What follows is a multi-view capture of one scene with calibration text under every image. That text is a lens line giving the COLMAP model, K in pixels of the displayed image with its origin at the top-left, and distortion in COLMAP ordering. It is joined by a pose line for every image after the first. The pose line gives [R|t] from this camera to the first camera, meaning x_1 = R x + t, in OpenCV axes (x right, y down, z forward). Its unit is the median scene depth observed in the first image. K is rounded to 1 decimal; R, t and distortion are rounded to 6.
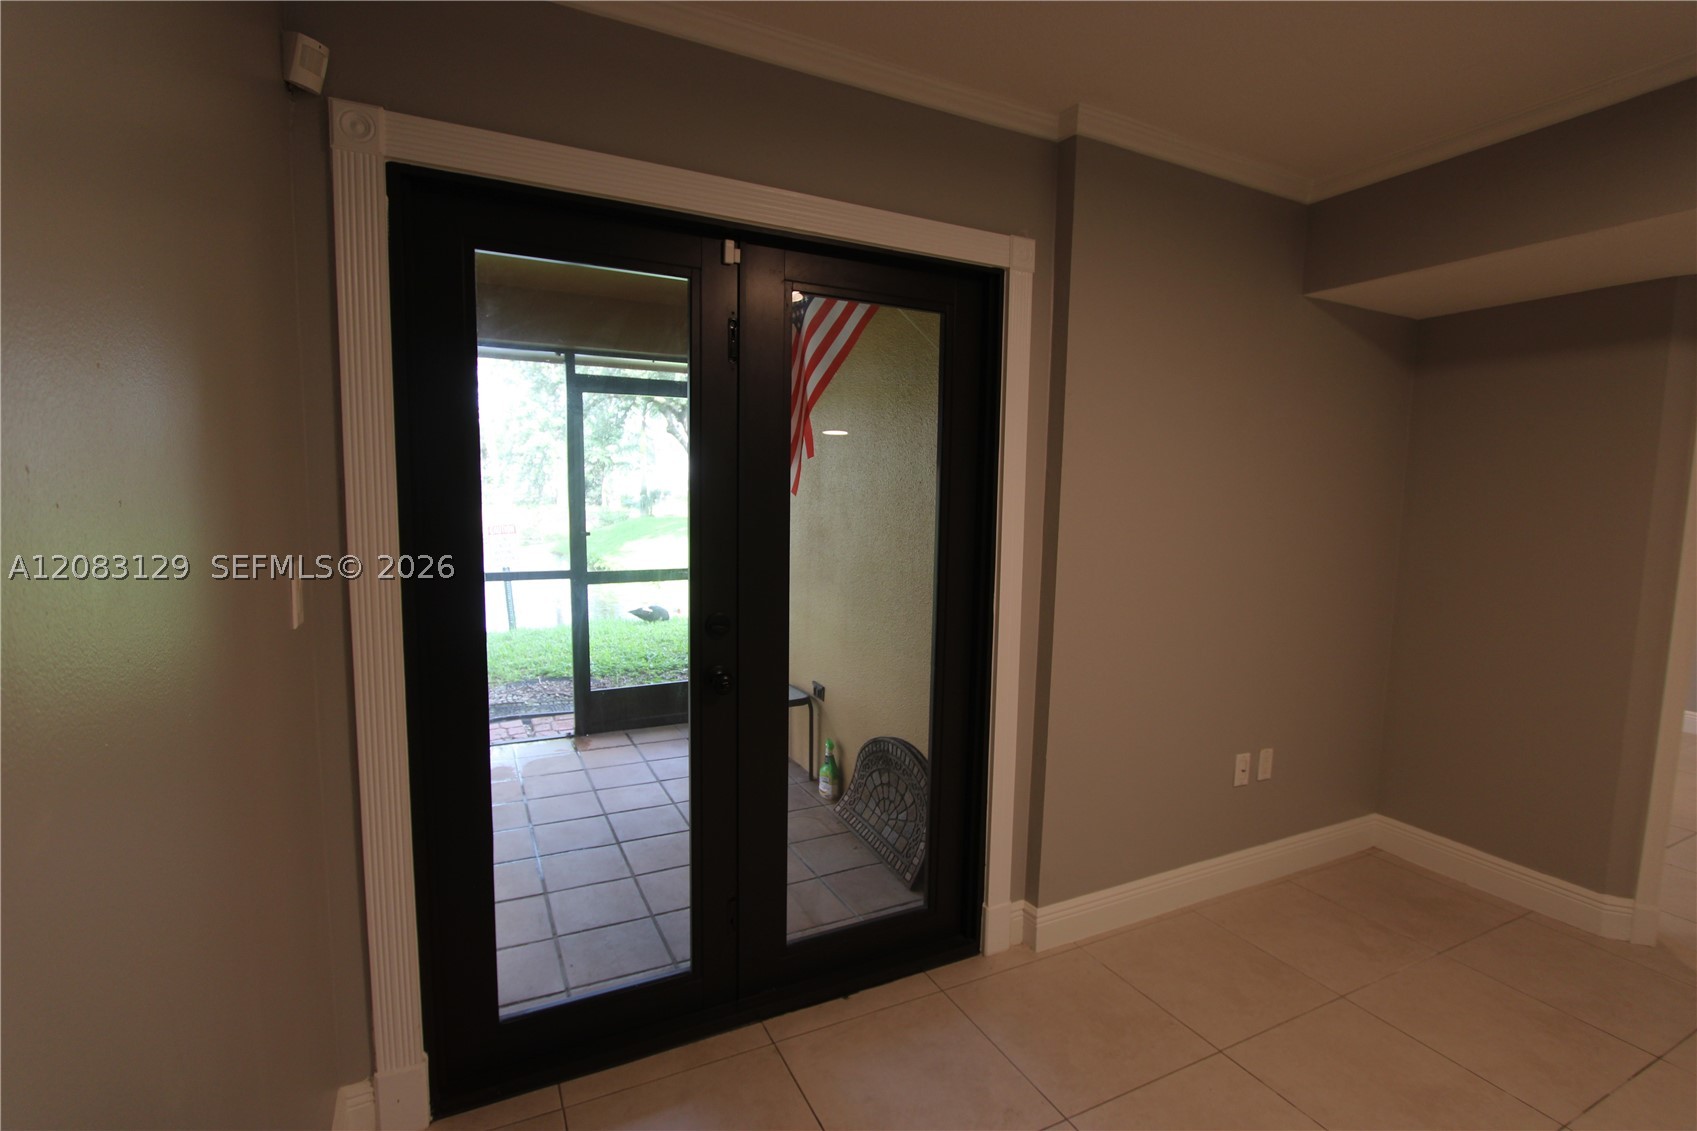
lens RADIAL K [[781.9, 0, 845.1], [0, 781.9, 573.4], [0, 0, 1]] dist [-0.023763, 0.004467]
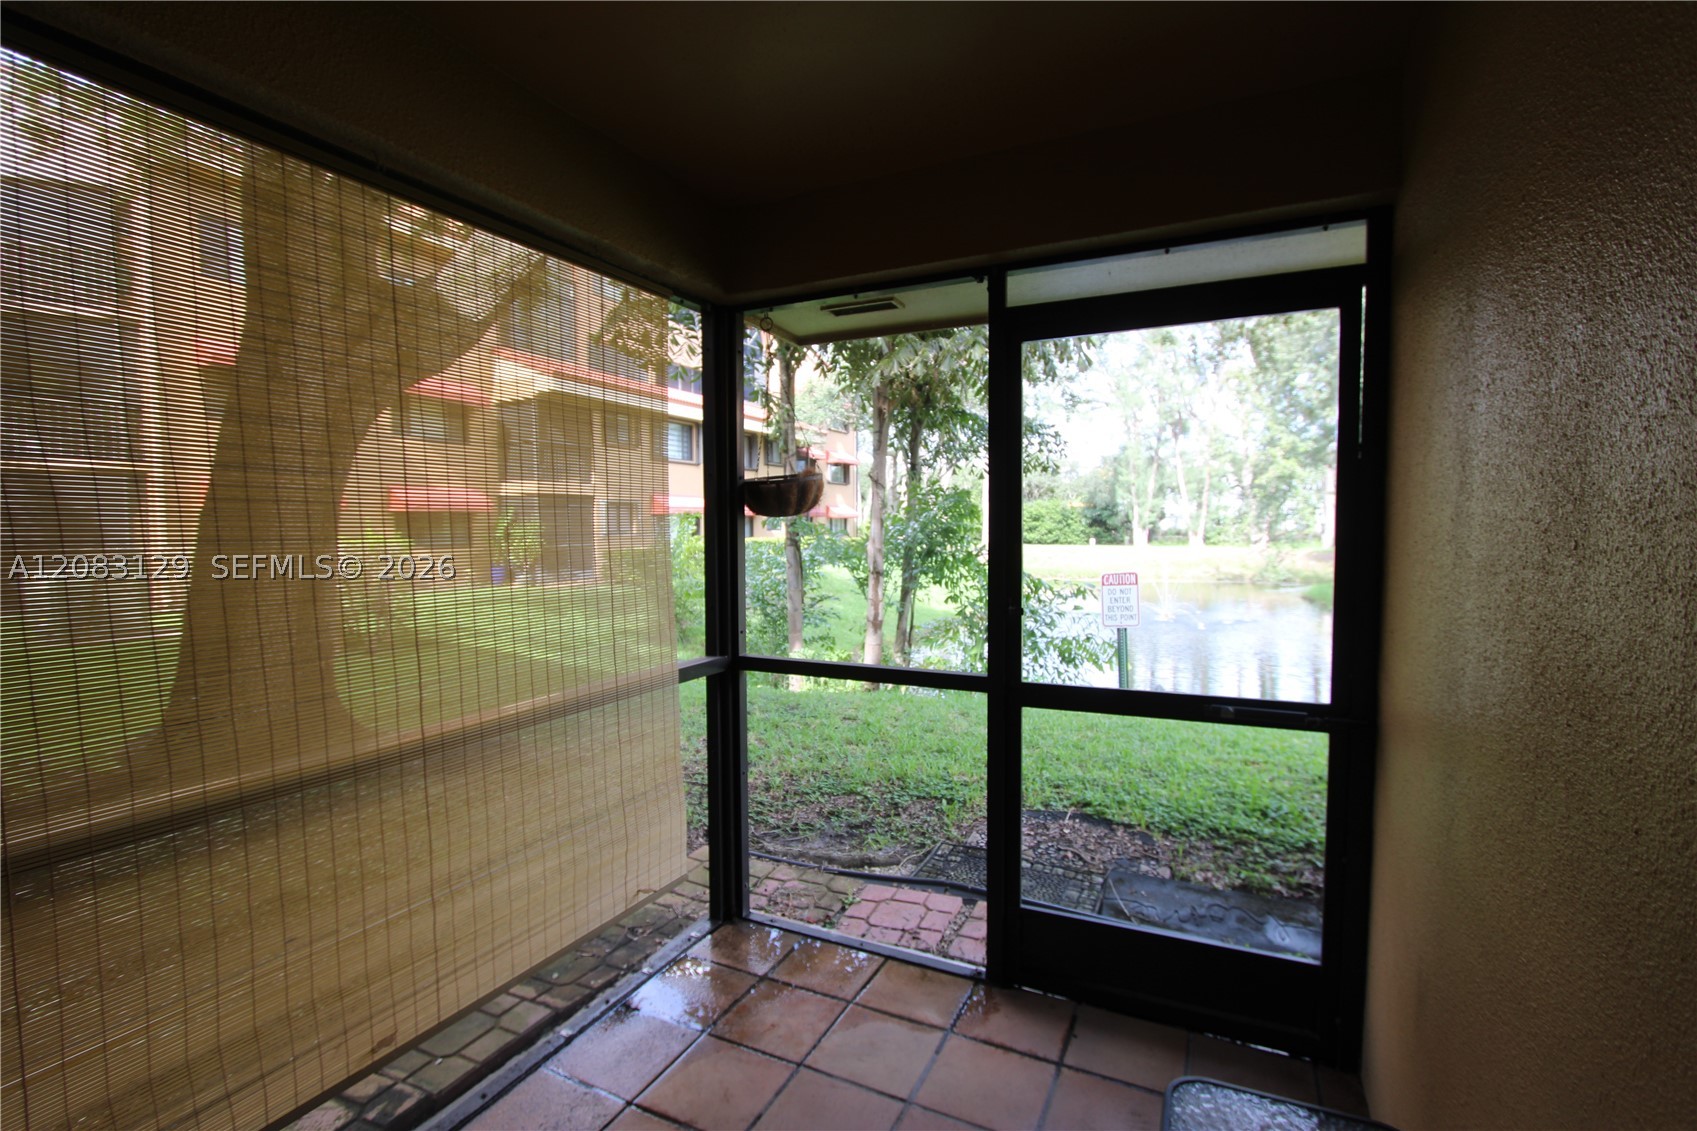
lens RADIAL K [[781.9, 0, 845.1], [0, 781.9, 573.4], [0, 0, 1]] dist [-0.023763, 0.004467]
pose [[0.606341, 0.031626, -0.794575, 0.012708], [-0.069143, 0.997521, -0.013060, -0.061298], [0.792193, 0.062858, 0.607025, 0.594410]]
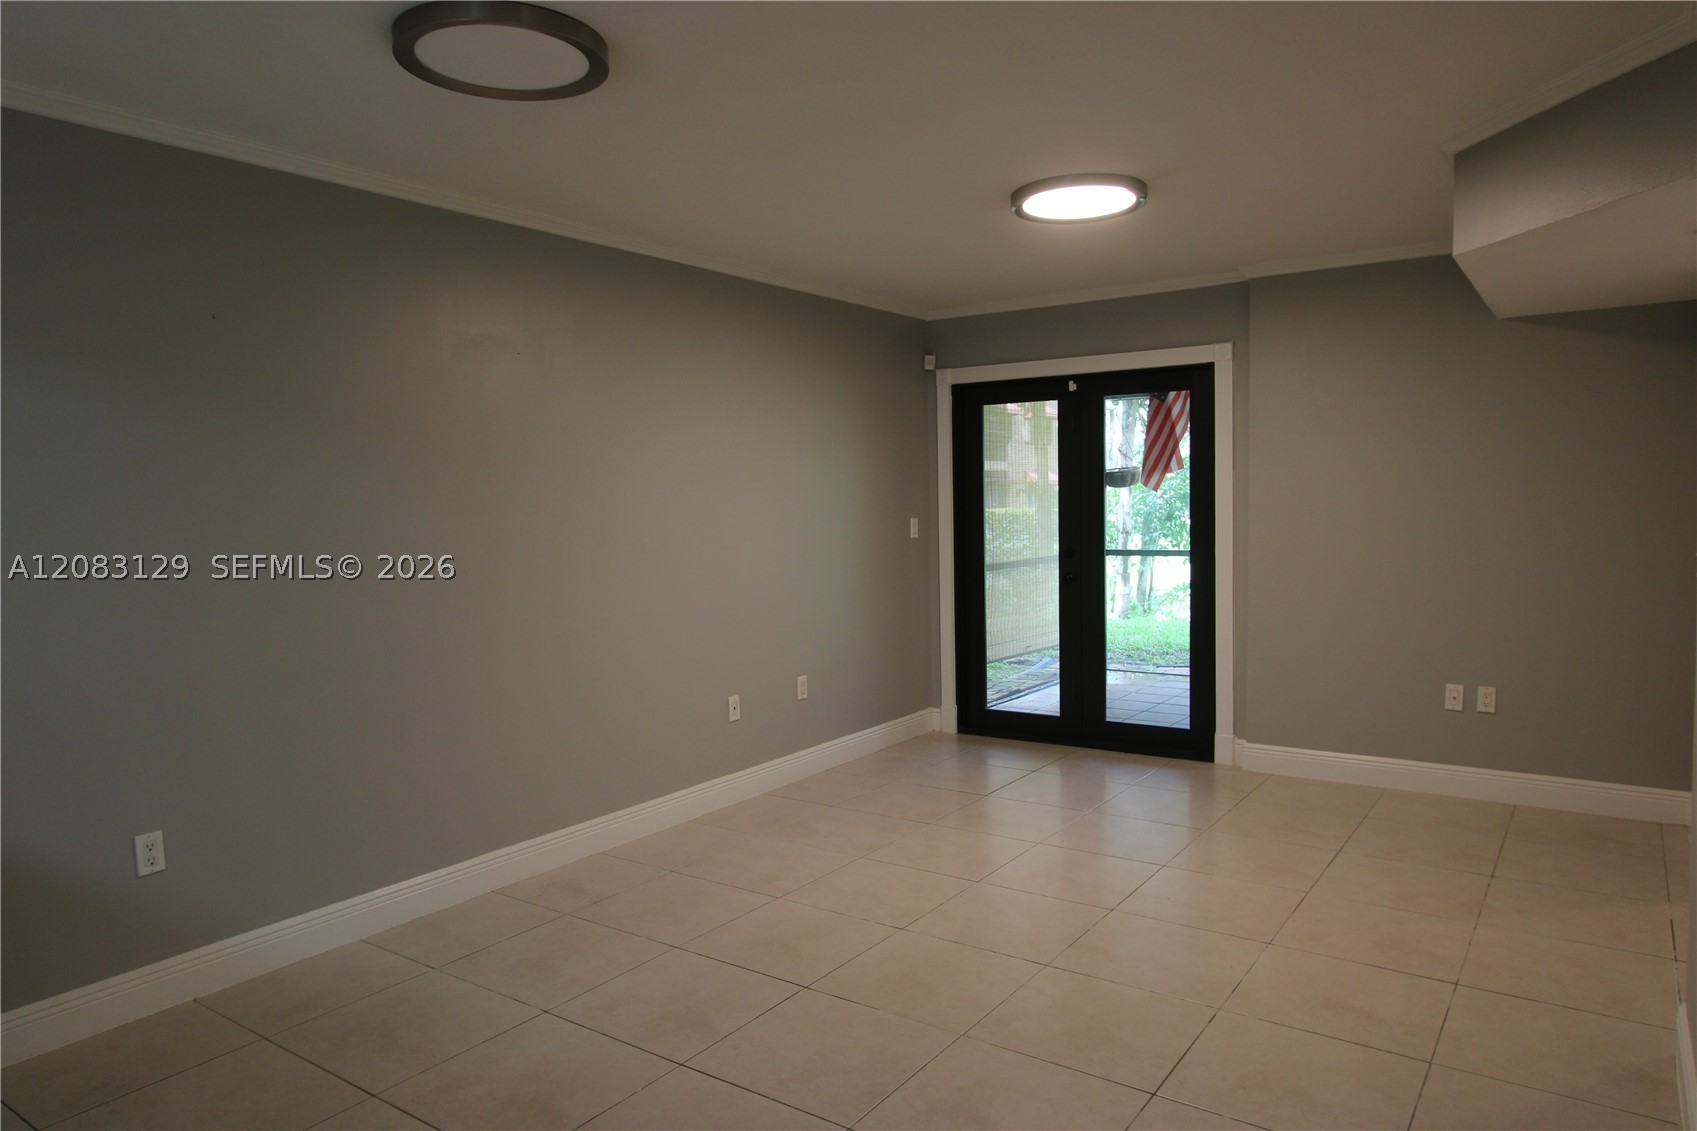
lens RADIAL K [[1095.2, 0, 848.2], [0, 1095.2, 573.6], [0, 0, 1]] dist [-0.028980, 0.001913]
pose [[0.475557, 0.027646, -0.879250, 1.050886], [-0.067512, 0.997705, -0.005145, 0.085490], [0.877090, 0.061806, 0.476332, -0.468333]]
